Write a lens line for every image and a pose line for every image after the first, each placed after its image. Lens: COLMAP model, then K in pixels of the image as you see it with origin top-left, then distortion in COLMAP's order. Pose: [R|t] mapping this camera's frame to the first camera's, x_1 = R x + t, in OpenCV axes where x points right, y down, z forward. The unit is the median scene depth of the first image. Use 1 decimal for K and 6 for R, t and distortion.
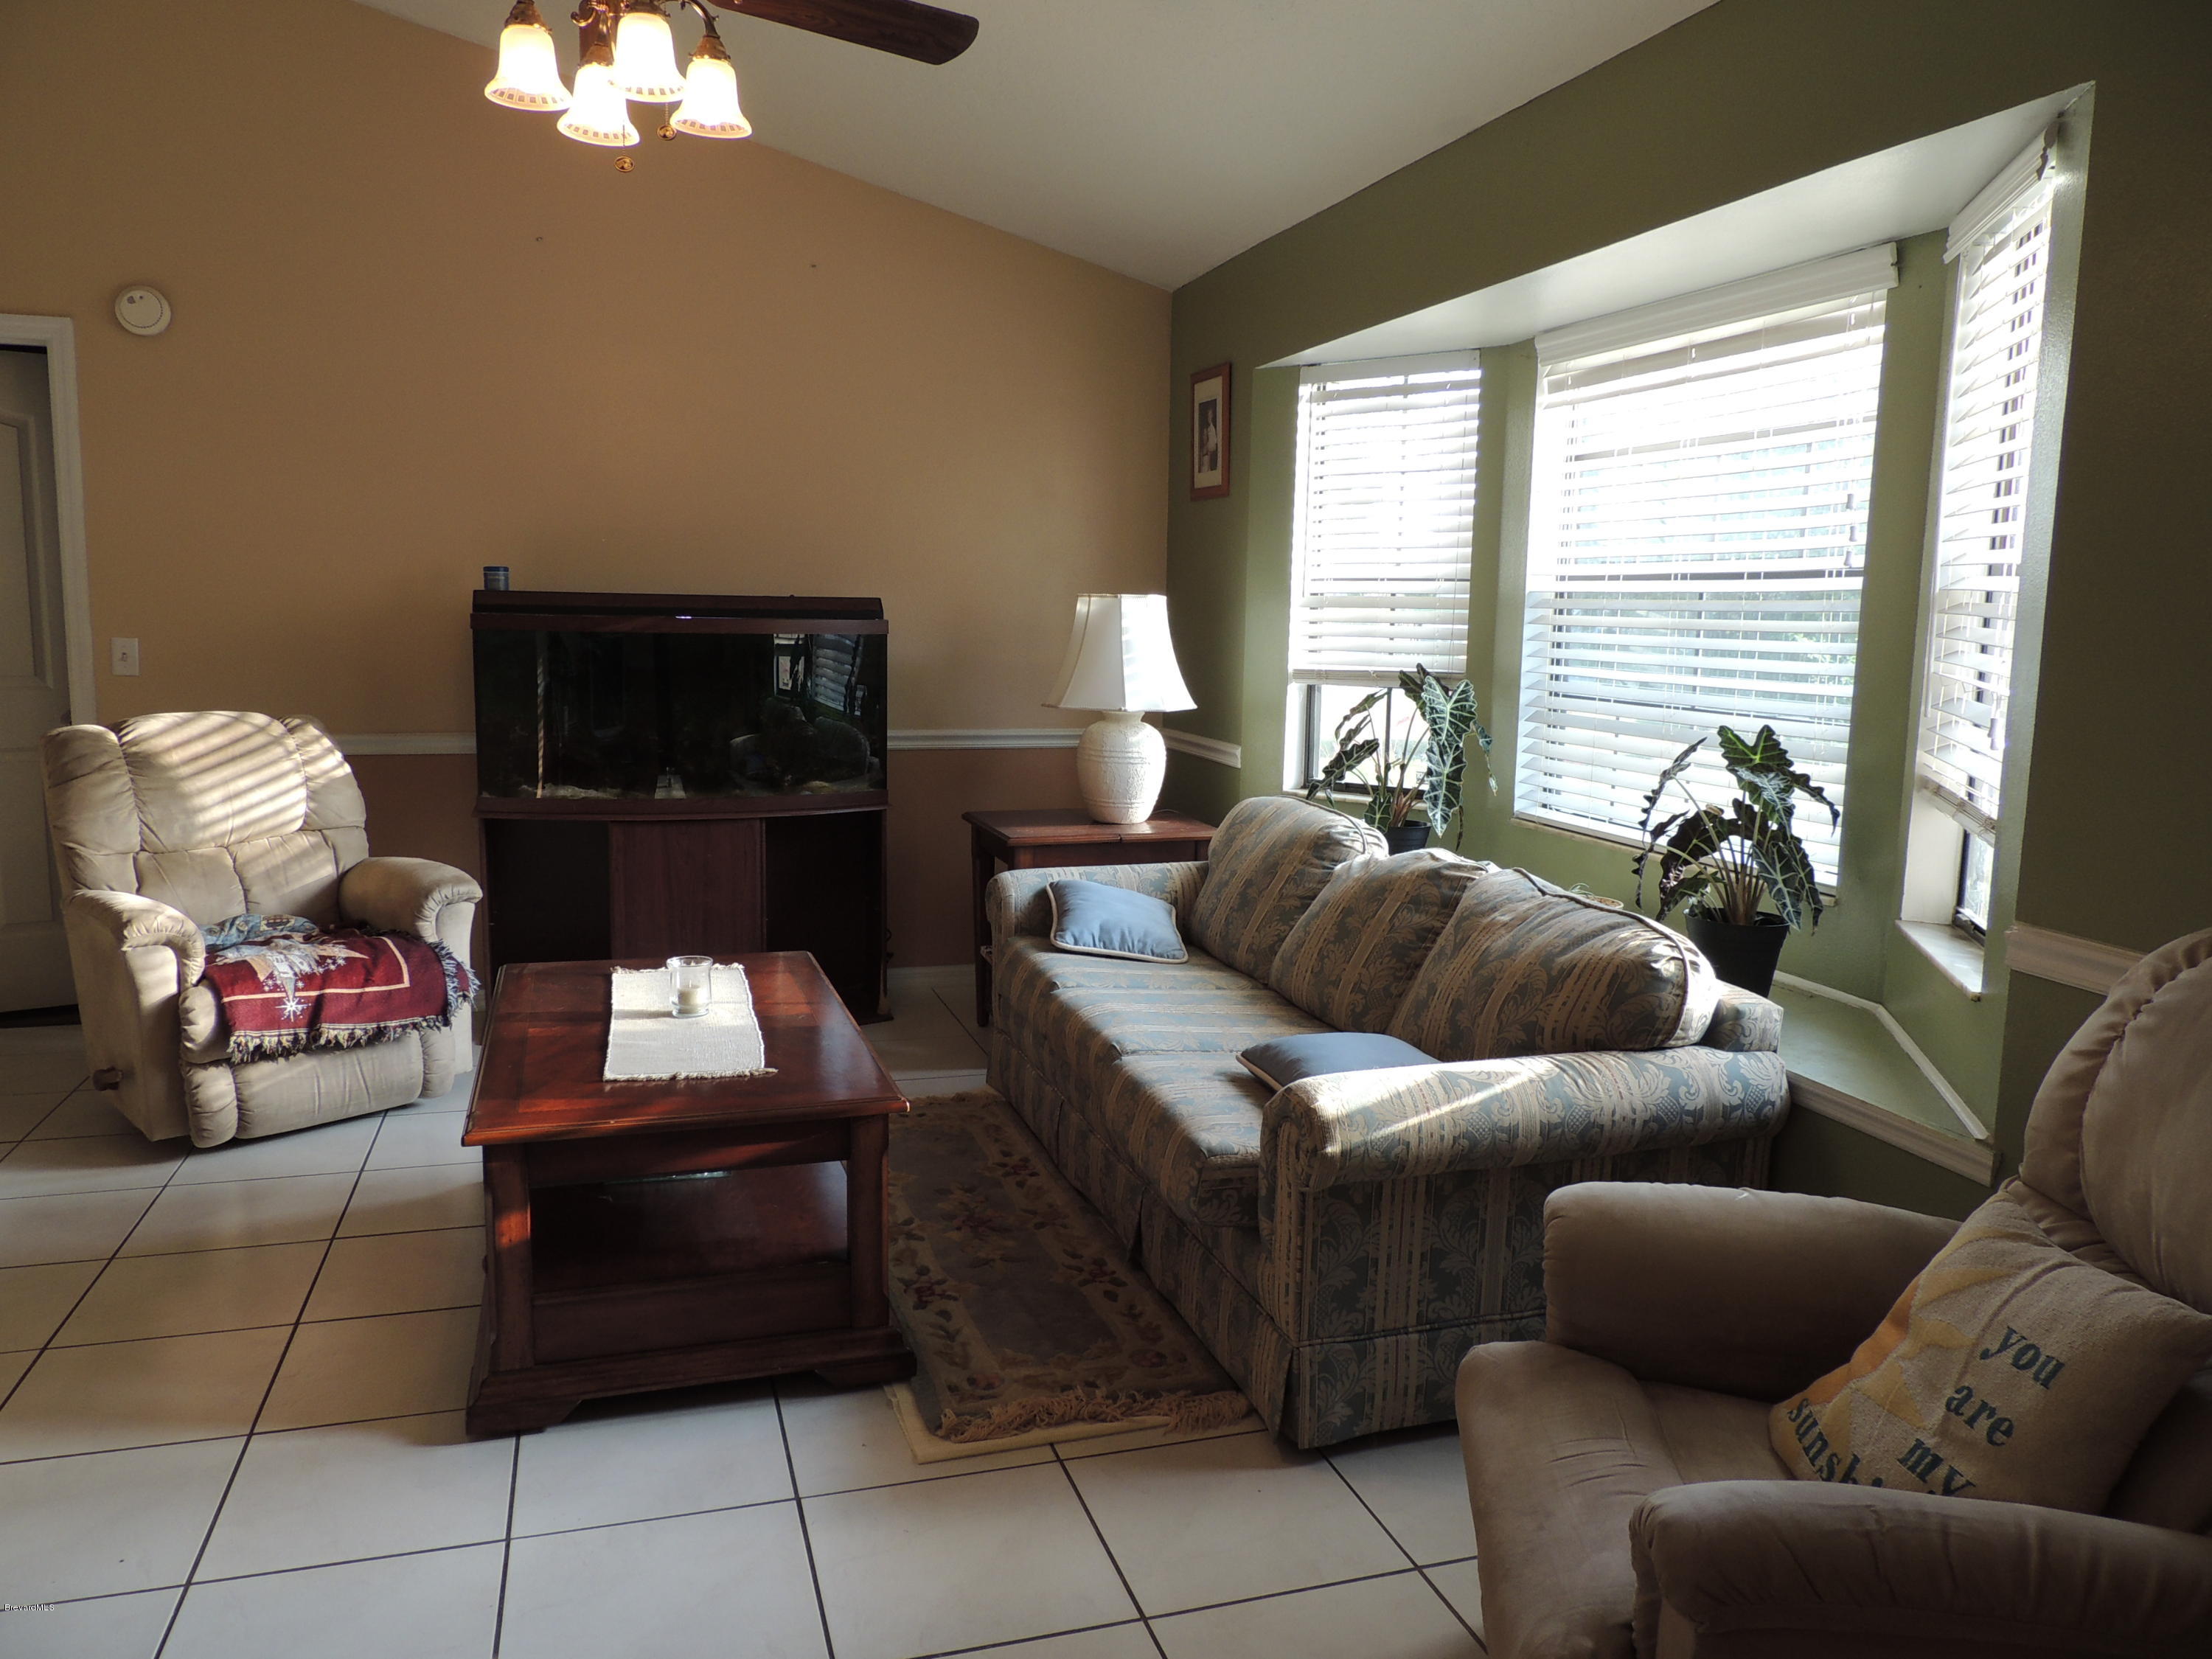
lens RADIAL K [[1573.7, 0, 1103.3], [0, 1573.7, 824.1], [0, 0, 1]] dist [-0.019571, -0.000243]
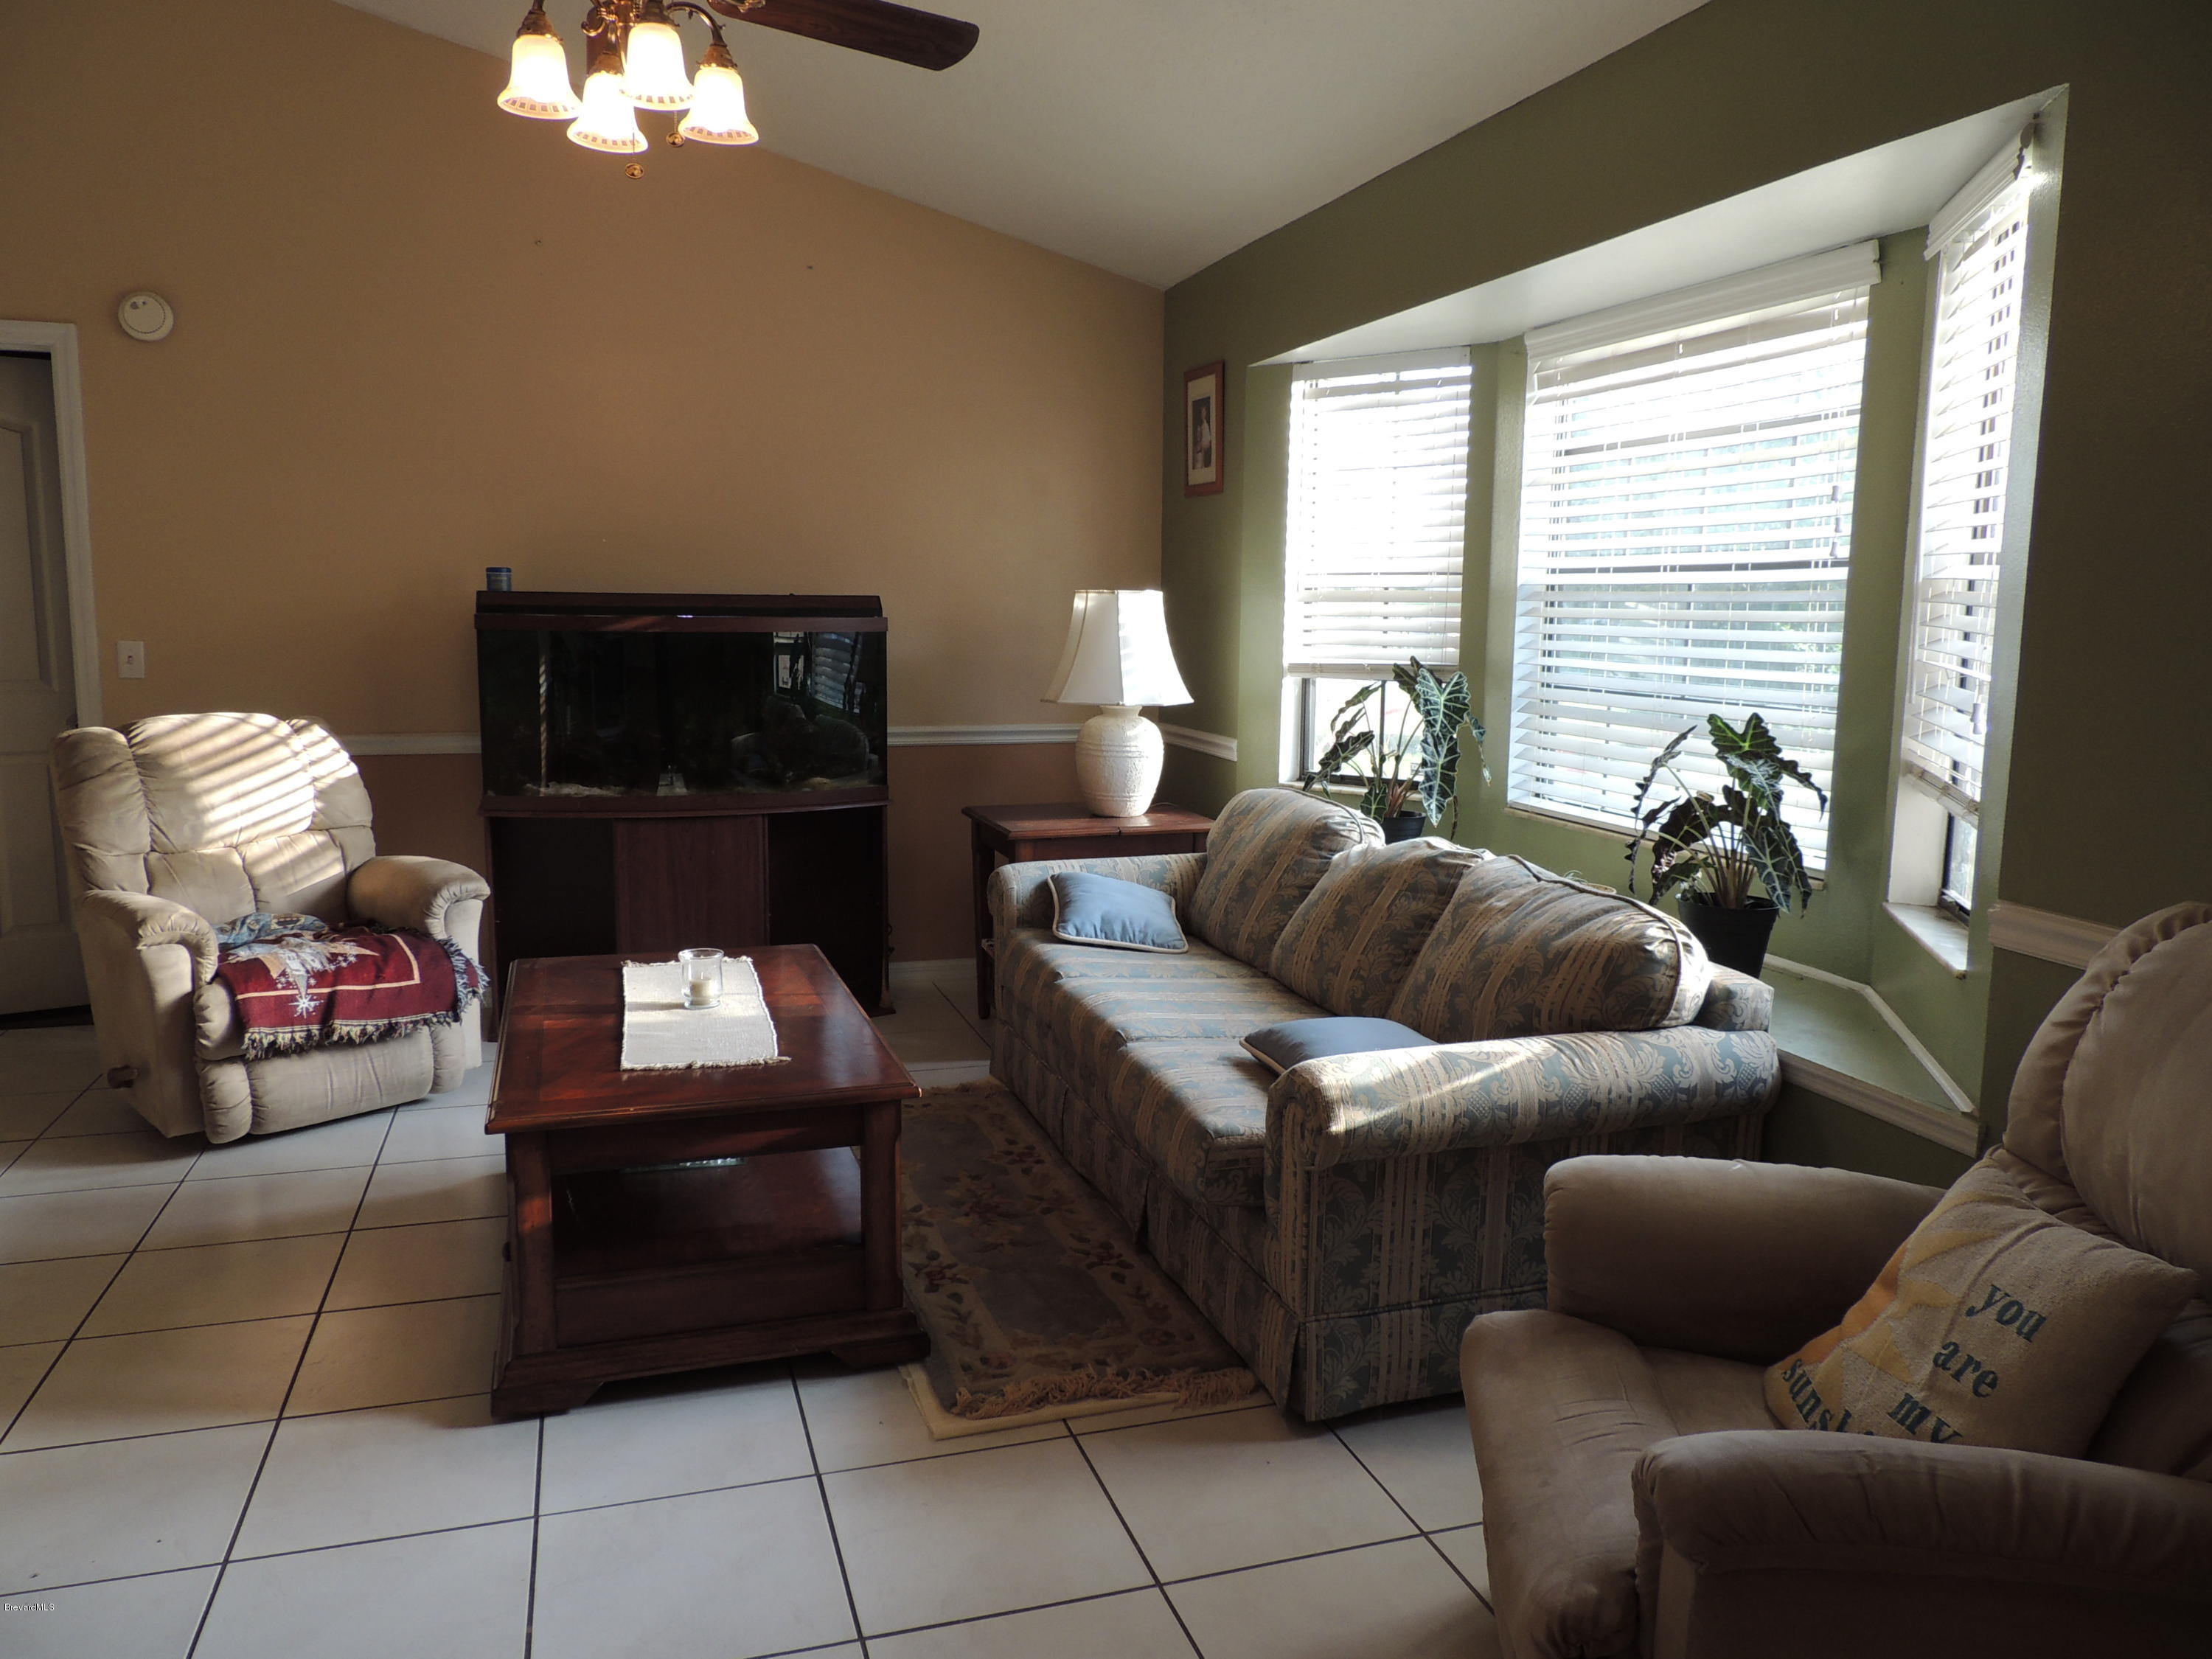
lens RADIAL K [[1573.7, 0, 1103.0], [0, 1573.7, 824.6], [0, 0, 1]] dist [-0.019571, -0.000243]
pose [[0.999944, -0.008544, 0.006239, -0.007953], [0.008533, 0.999962, 0.001788, 0.003761], [-0.006254, -0.001734, 0.999979, -0.017055]]
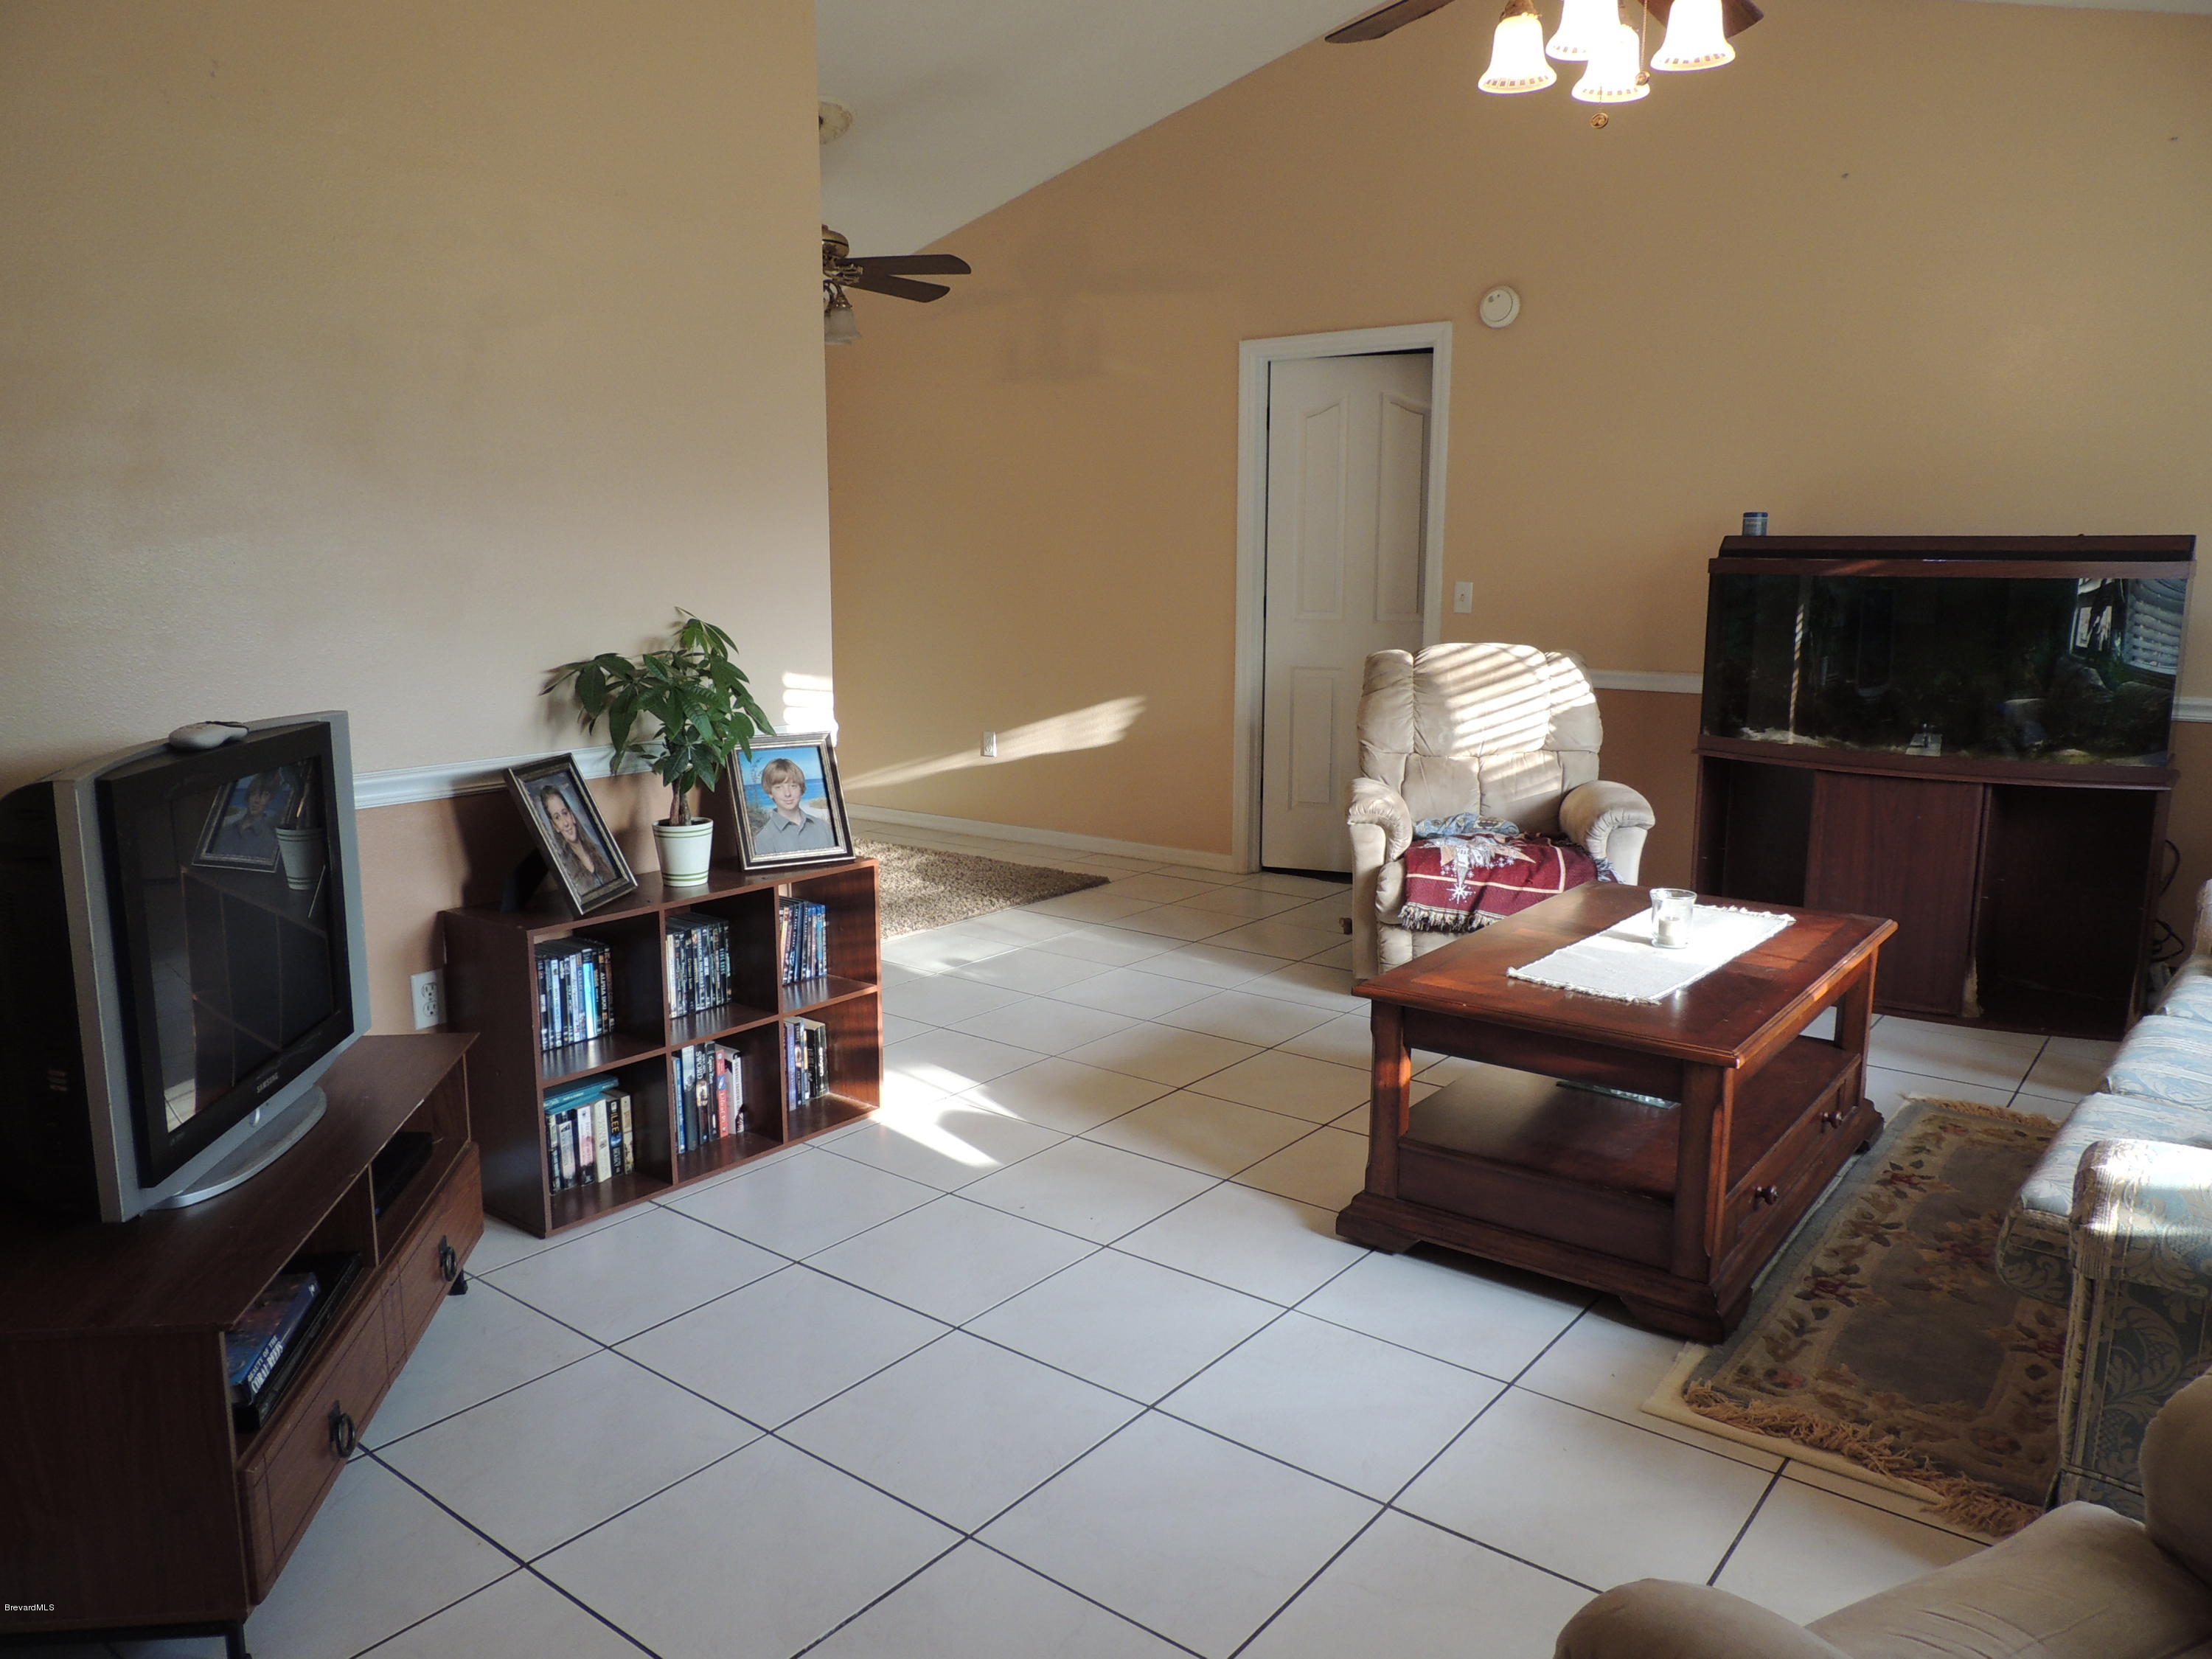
lens RADIAL K [[1573.7, 0, 1119.4], [0, 1573.7, 830.9], [0, 0, 1]] dist [-0.019571, -0.000243]
pose [[0.569576, 0.125389, -0.812318, 0.320191], [-0.102540, 0.991414, 0.081136, 0.001323], [0.815518, 0.037082, 0.577543, 0.110165]]
